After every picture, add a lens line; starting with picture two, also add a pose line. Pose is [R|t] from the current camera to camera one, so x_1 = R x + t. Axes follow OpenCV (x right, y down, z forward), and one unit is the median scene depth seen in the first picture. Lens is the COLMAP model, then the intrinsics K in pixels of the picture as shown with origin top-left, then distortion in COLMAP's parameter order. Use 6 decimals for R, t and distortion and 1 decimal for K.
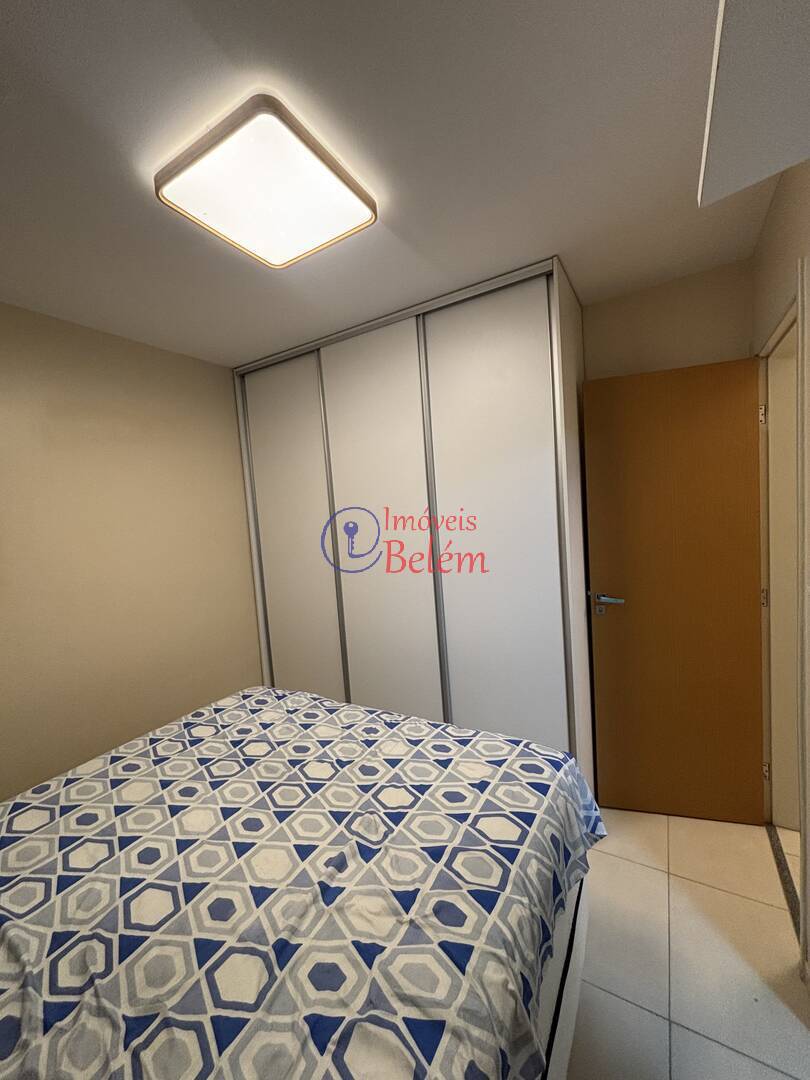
lens RADIAL K [[433.6, 0, 402.0], [0, 433.6, 538.9], [0, 0, 1]] dist [0.000677, 0.000769]
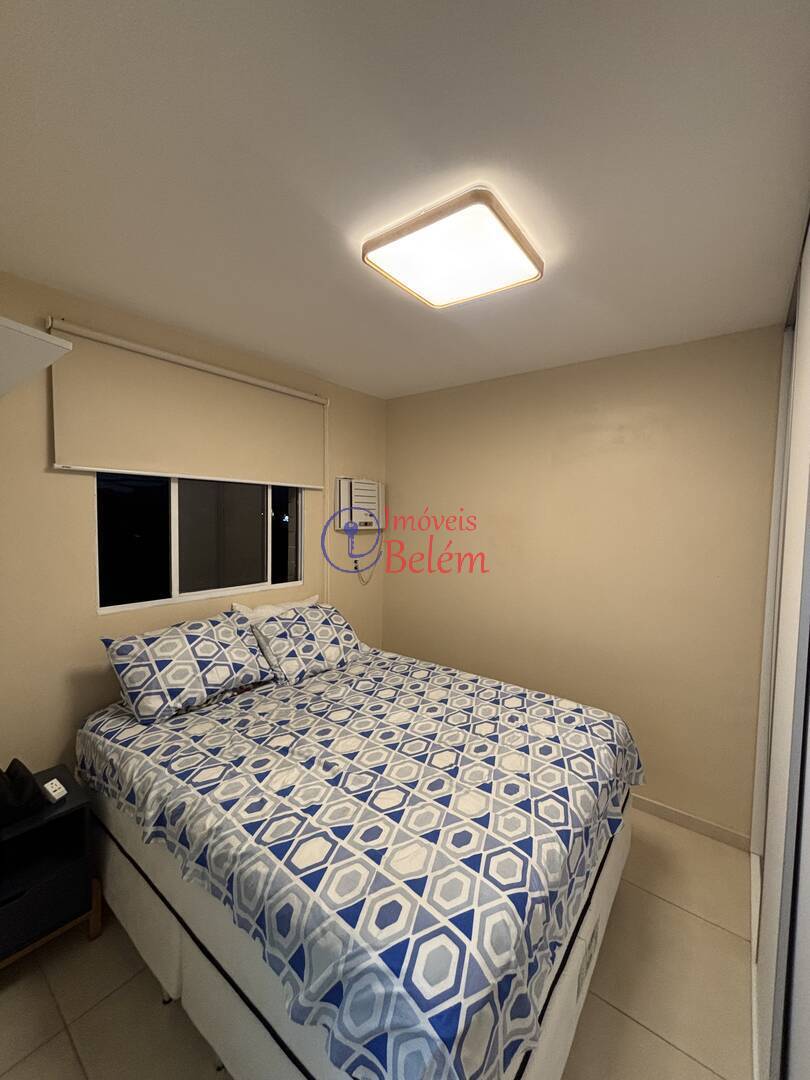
lens RADIAL K [[433.6, 0, 402.0], [0, 433.6, 538.9], [0, 0, 1]] dist [0.000677, 0.000769]
pose [[-0.114649, 0.128486, -0.985062, 0.936956], [-0.077941, 0.987380, 0.137859, -0.192806], [0.990344, 0.092582, -0.103188, 1.045963]]
